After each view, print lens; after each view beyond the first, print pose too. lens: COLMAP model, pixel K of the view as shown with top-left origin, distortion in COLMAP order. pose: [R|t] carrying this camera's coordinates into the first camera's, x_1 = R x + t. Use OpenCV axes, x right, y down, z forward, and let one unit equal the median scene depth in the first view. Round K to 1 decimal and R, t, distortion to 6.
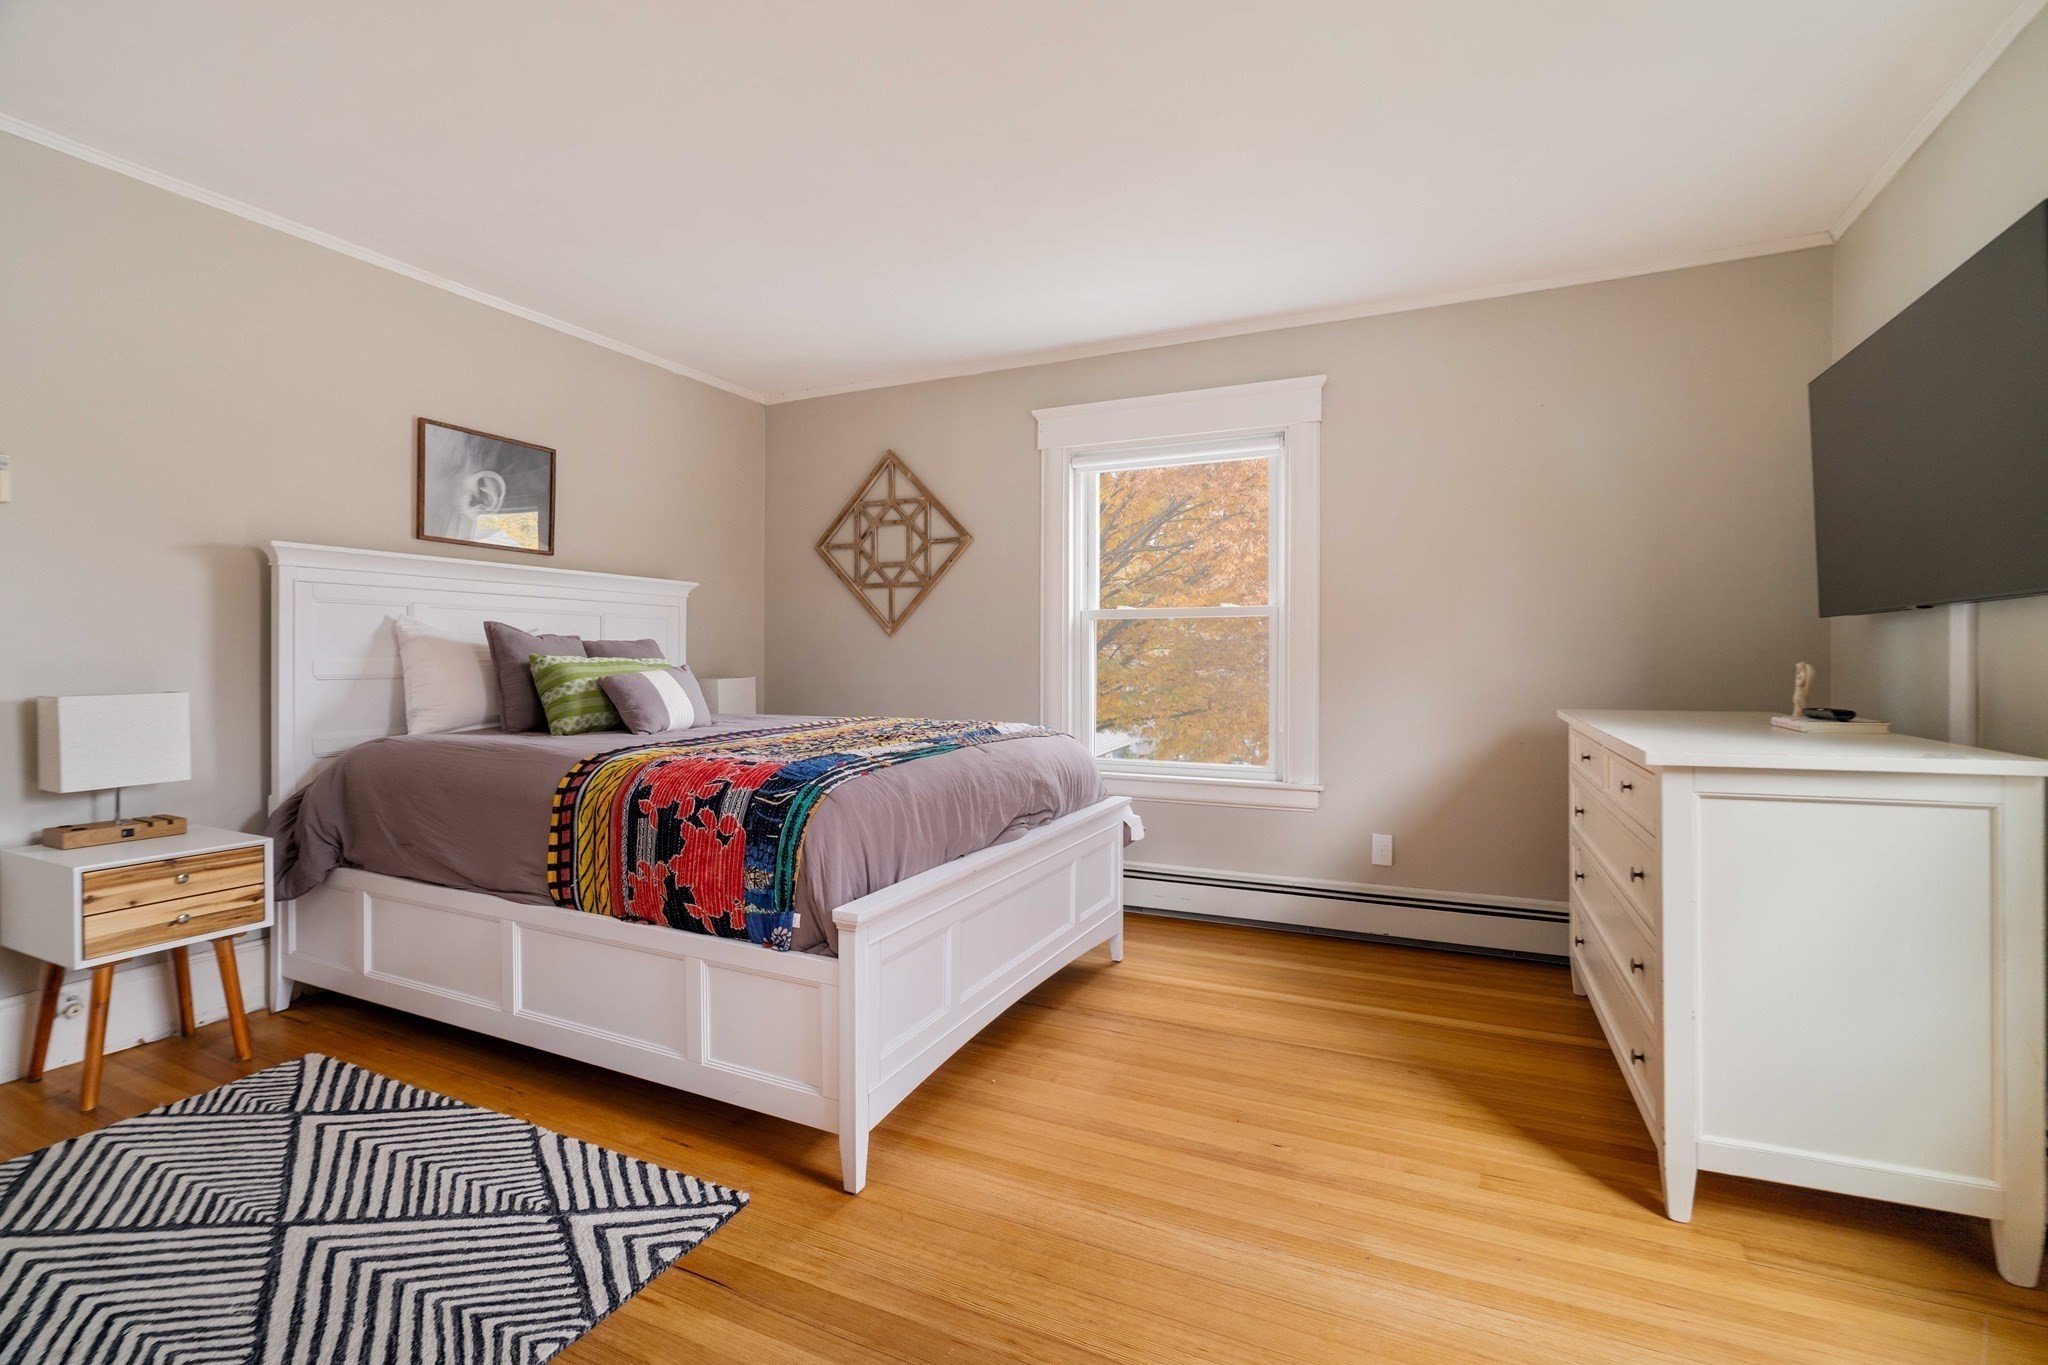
lens RADIAL K [[919.2, 0, 1030.3], [0, 919.2, 663.5], [0, 0, 1]] dist [0.007231, -0.001965]
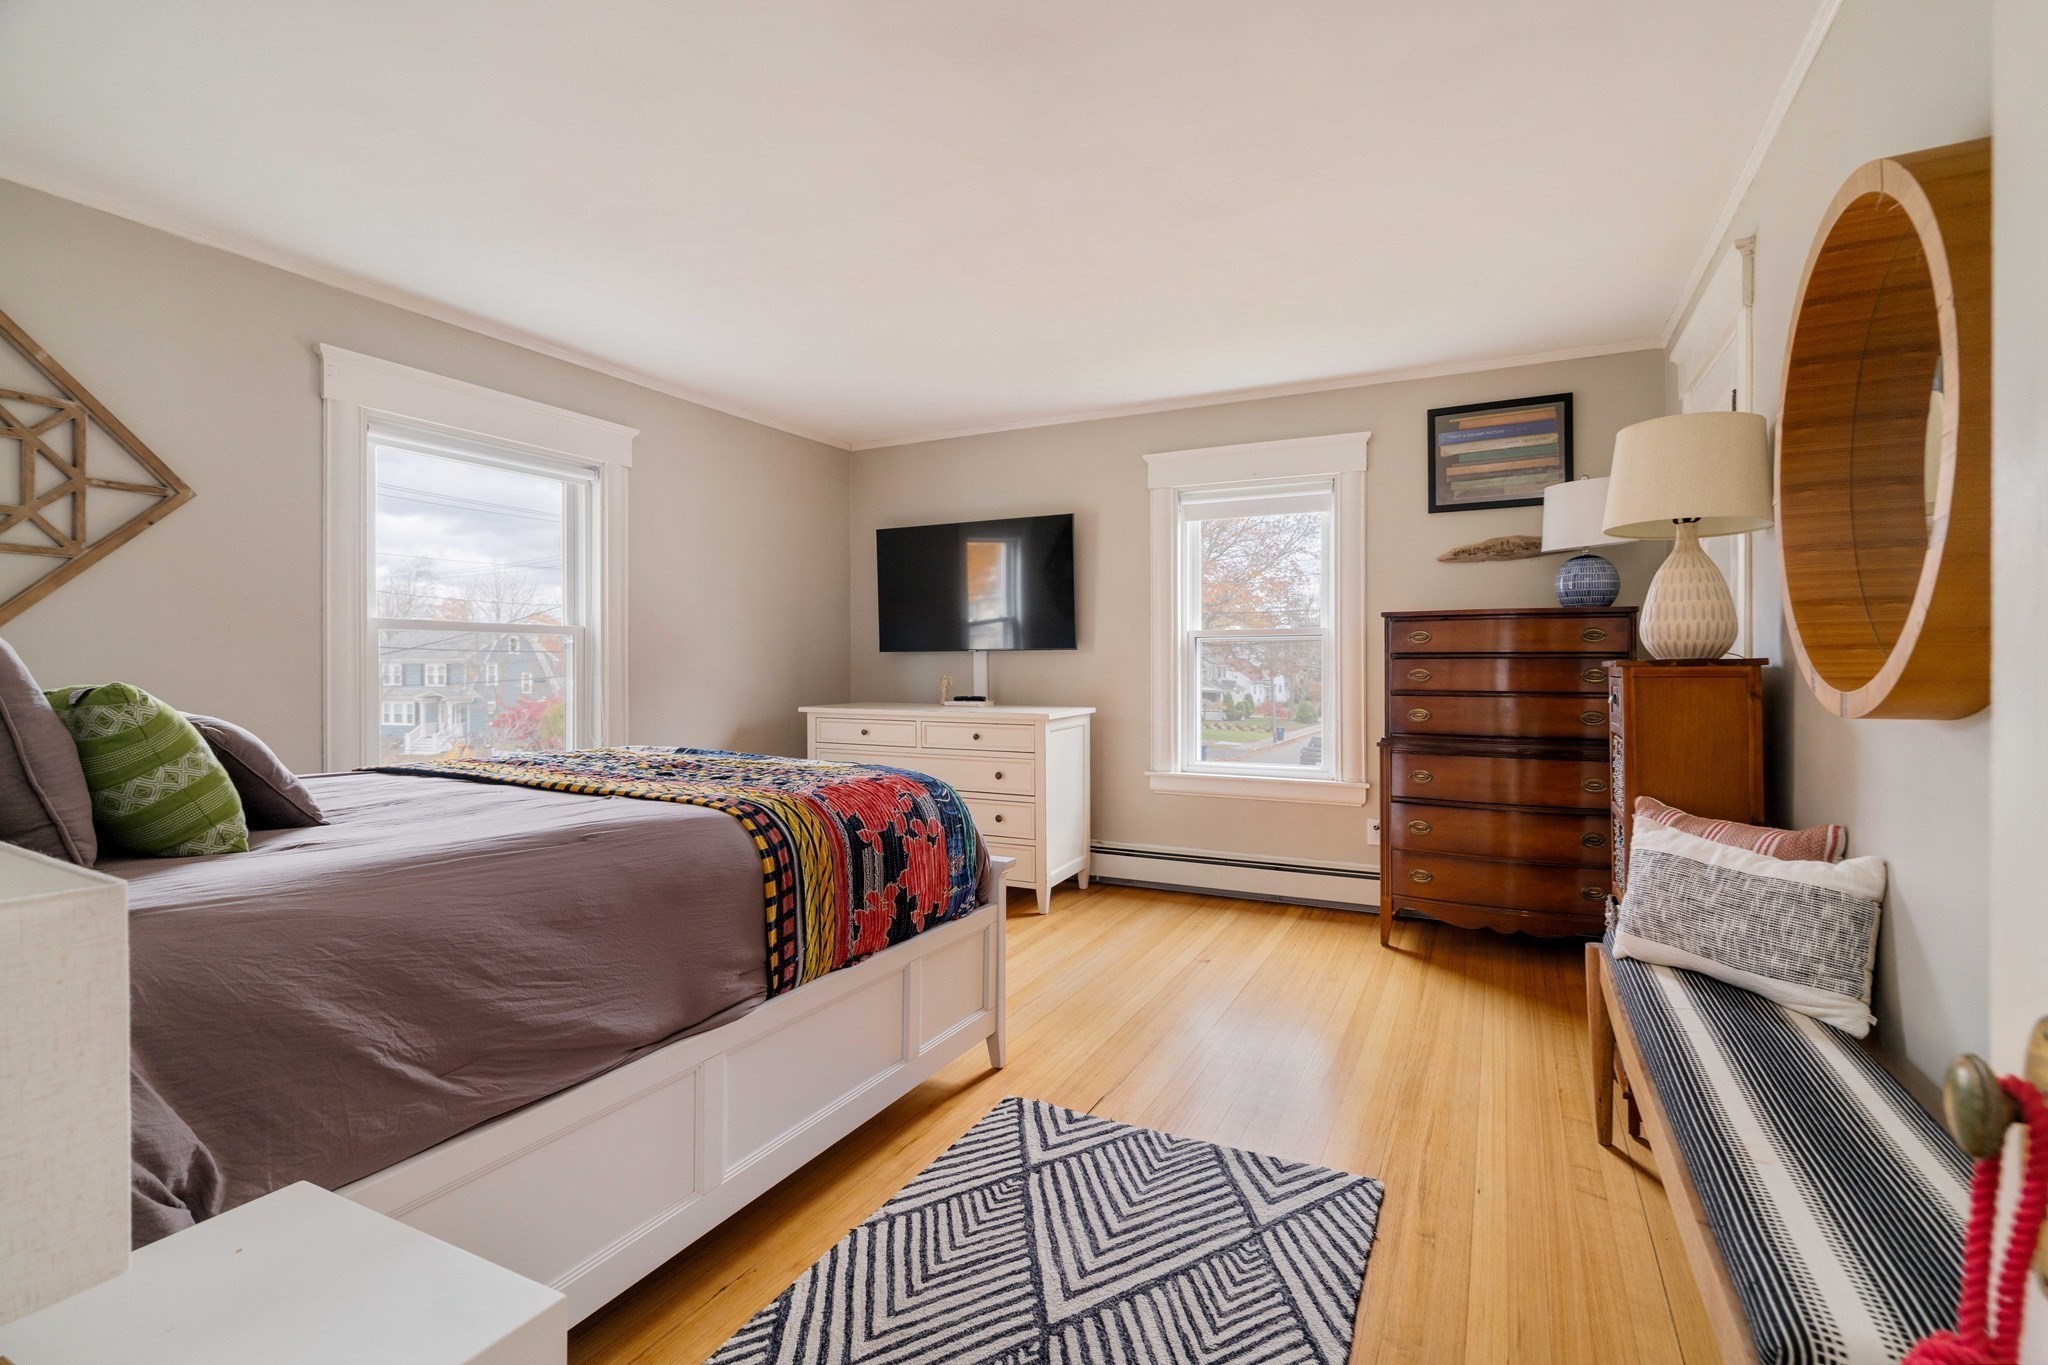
lens RADIAL K [[919.2, 0, 1017.9], [0, 919.2, 677.0], [0, 0, 1]] dist [0.007231, -0.001965]
pose [[0.044676, -0.011439, 0.998936, -1.450448], [0.011973, 0.999869, 0.010915, -0.019246], [-0.998930, 0.011473, 0.044808, 0.847380]]
